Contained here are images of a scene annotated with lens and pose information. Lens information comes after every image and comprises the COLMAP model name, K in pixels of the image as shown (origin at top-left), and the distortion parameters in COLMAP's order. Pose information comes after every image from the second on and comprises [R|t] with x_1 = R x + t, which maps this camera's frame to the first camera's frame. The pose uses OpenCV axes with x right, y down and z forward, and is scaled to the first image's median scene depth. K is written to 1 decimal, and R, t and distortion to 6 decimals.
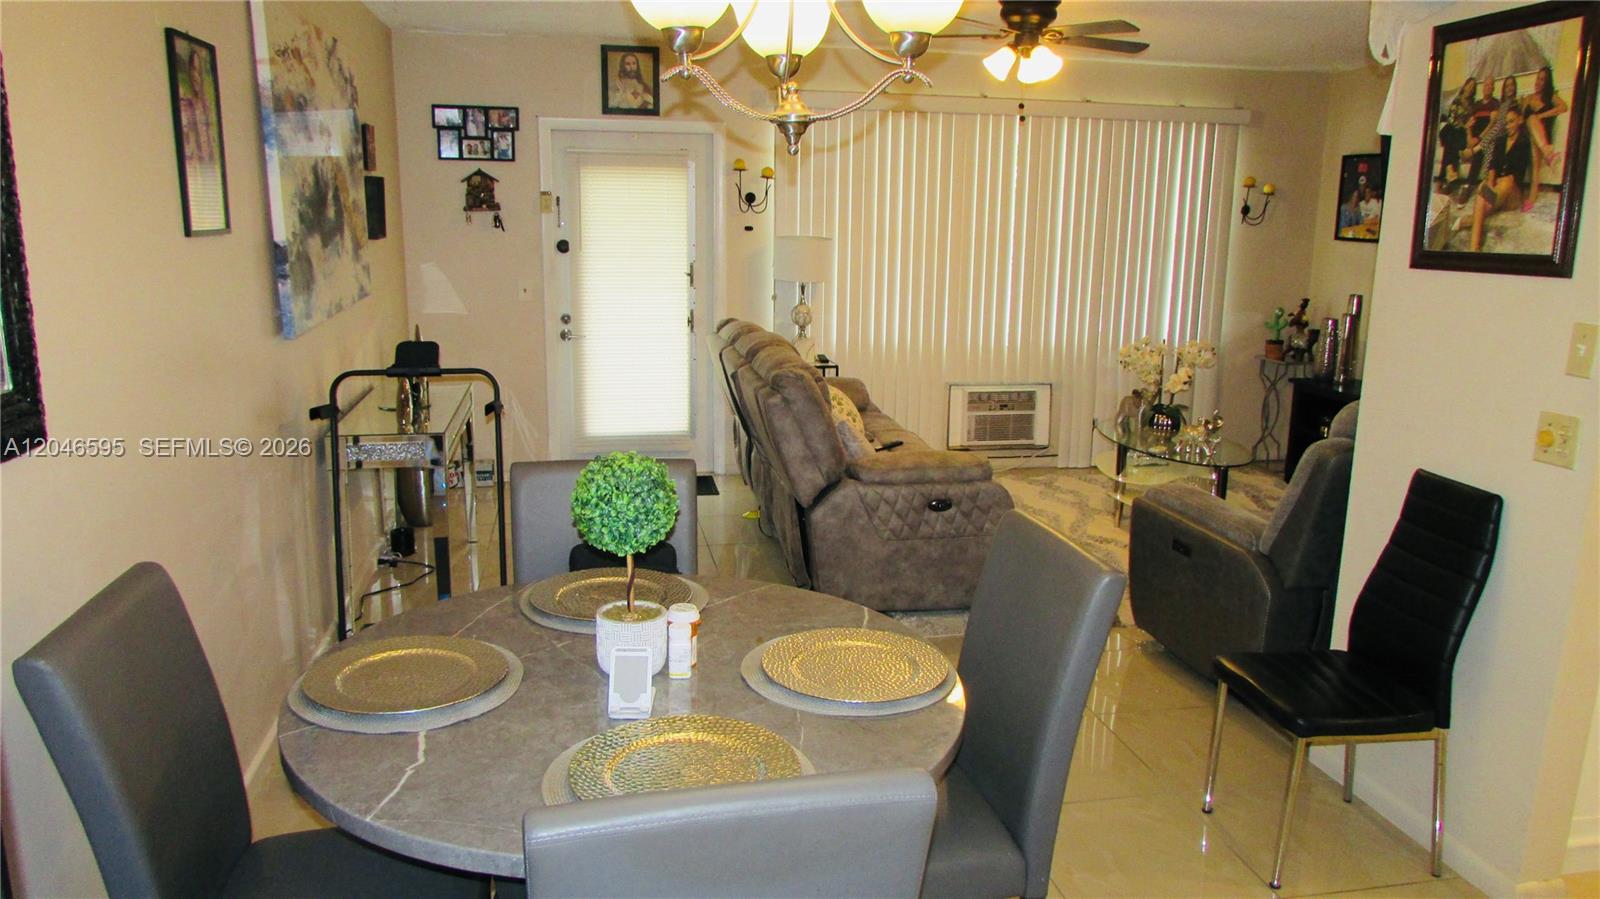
lens RADIAL K [[1166.2, 0, 802.3], [0, 1166.2, 447.1], [0, 0, 1]] dist [-0.007665, -0.010040]
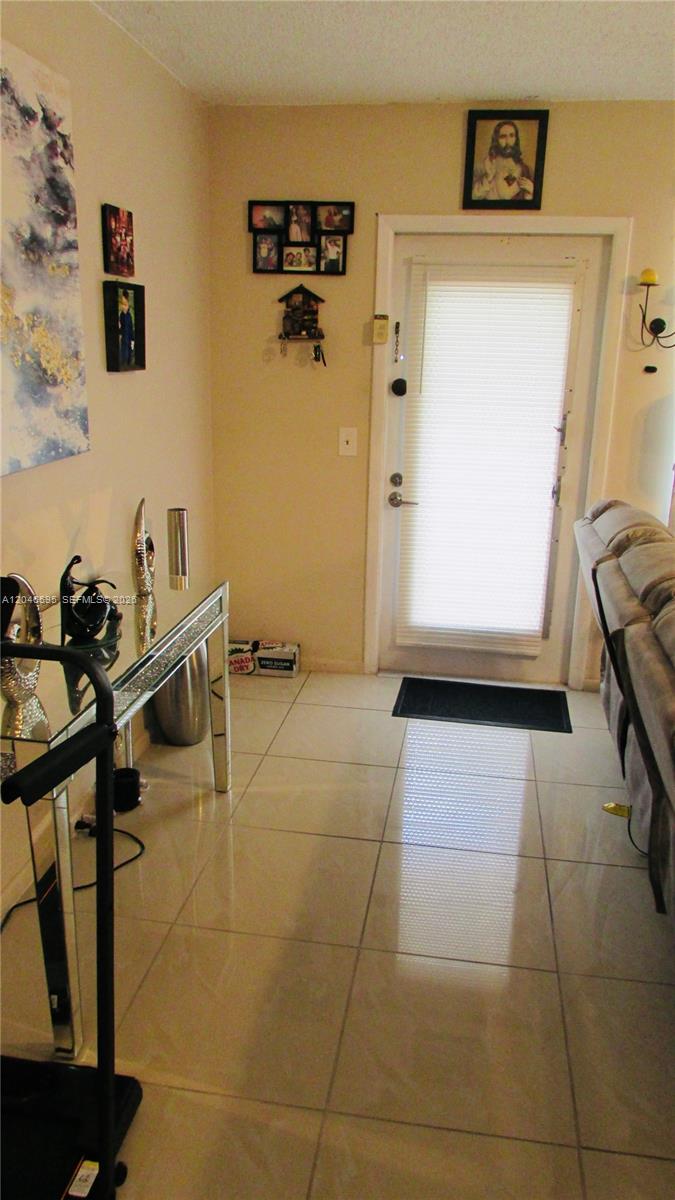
lens RADIAL K [[874.6, 0, 343.8], [0, 874.6, 604.3], [0, 0, 1]] dist [-0.007665, -0.010040]
pose [[0.942233, 0.103617, -0.318528, -0.039601], [-0.079106, 0.992887, 0.088984, -0.079057], [0.325483, -0.058647, 0.943727, 0.437352]]
